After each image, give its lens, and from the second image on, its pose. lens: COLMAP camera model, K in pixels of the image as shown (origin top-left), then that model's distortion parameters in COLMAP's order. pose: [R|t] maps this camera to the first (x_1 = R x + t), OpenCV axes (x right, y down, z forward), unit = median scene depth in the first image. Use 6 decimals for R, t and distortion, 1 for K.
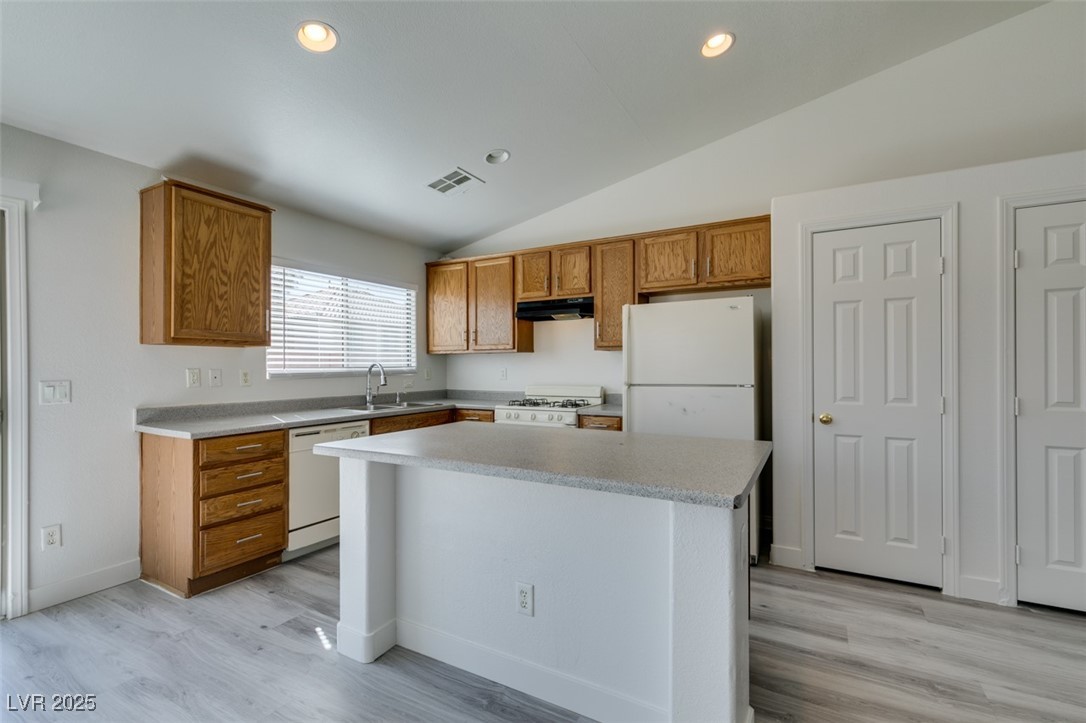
lens RADIAL K [[490.5, 0, 540.3], [0, 490.5, 364.3], [0, 0, 1]] dist [0.007435, -0.001791]
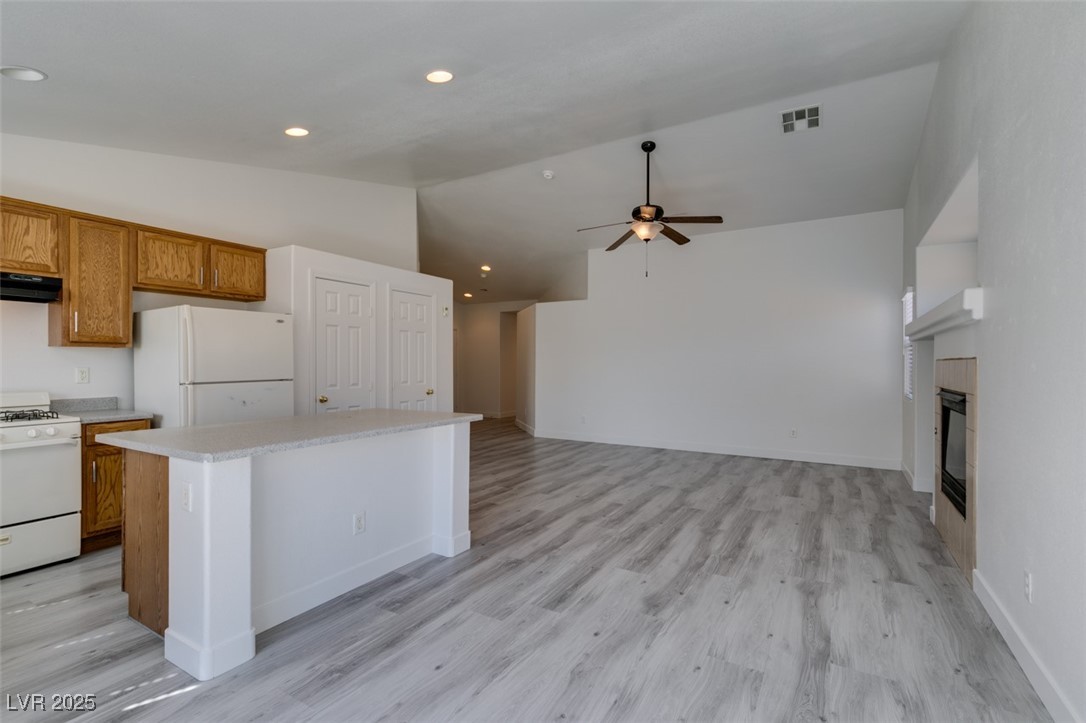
lens RADIAL K [[490.5, 0, 541.0], [0, 490.5, 363.3], [0, 0, 1]] dist [0.007435, -0.001791]
pose [[0.027002, 0.003973, 0.999627, -0.862647], [-0.003791, 0.999985, -0.003872, 0.001172], [-0.999628, -0.003685, 0.027017, 0.242976]]
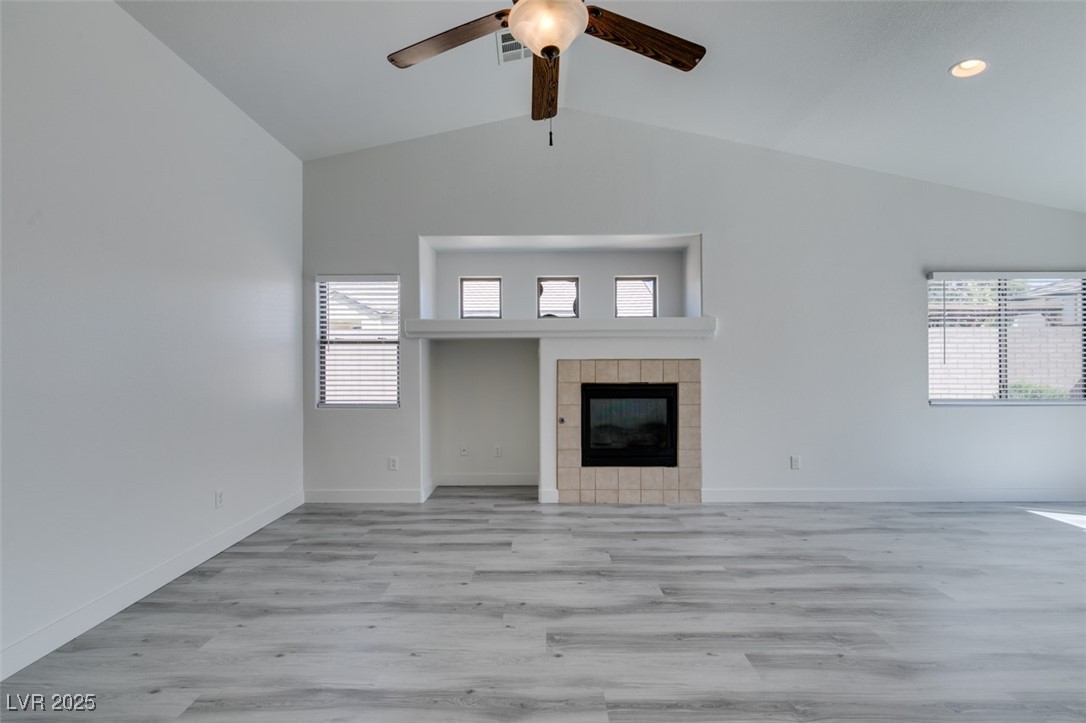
lens RADIAL K [[490.5, 0, 537.2], [0, 490.5, 361.2], [0, 0, 1]] dist [0.007435, -0.001791]
pose [[-0.871441, 0.002141, -0.490496, 1.055012], [0.006729, 0.999949, -0.007589, -0.001304], [0.490454, -0.009914, -0.871411, 0.487539]]
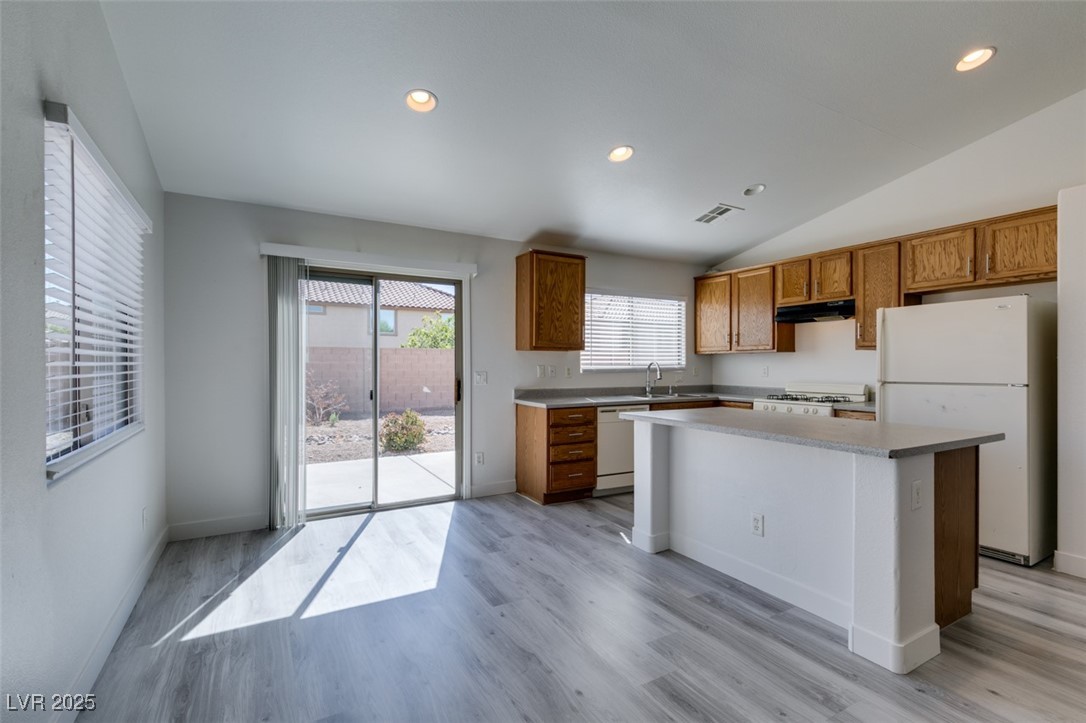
lens RADIAL K [[490.5, 0, 542.9], [0, 490.5, 368.0], [0, 0, 1]] dist [0.007435, -0.001791]
pose [[0.859437, 0.006846, -0.511196, 0.094209], [-0.001073, 0.999932, 0.011586, -0.001031], [0.511241, -0.009409, 0.859386, -0.328251]]
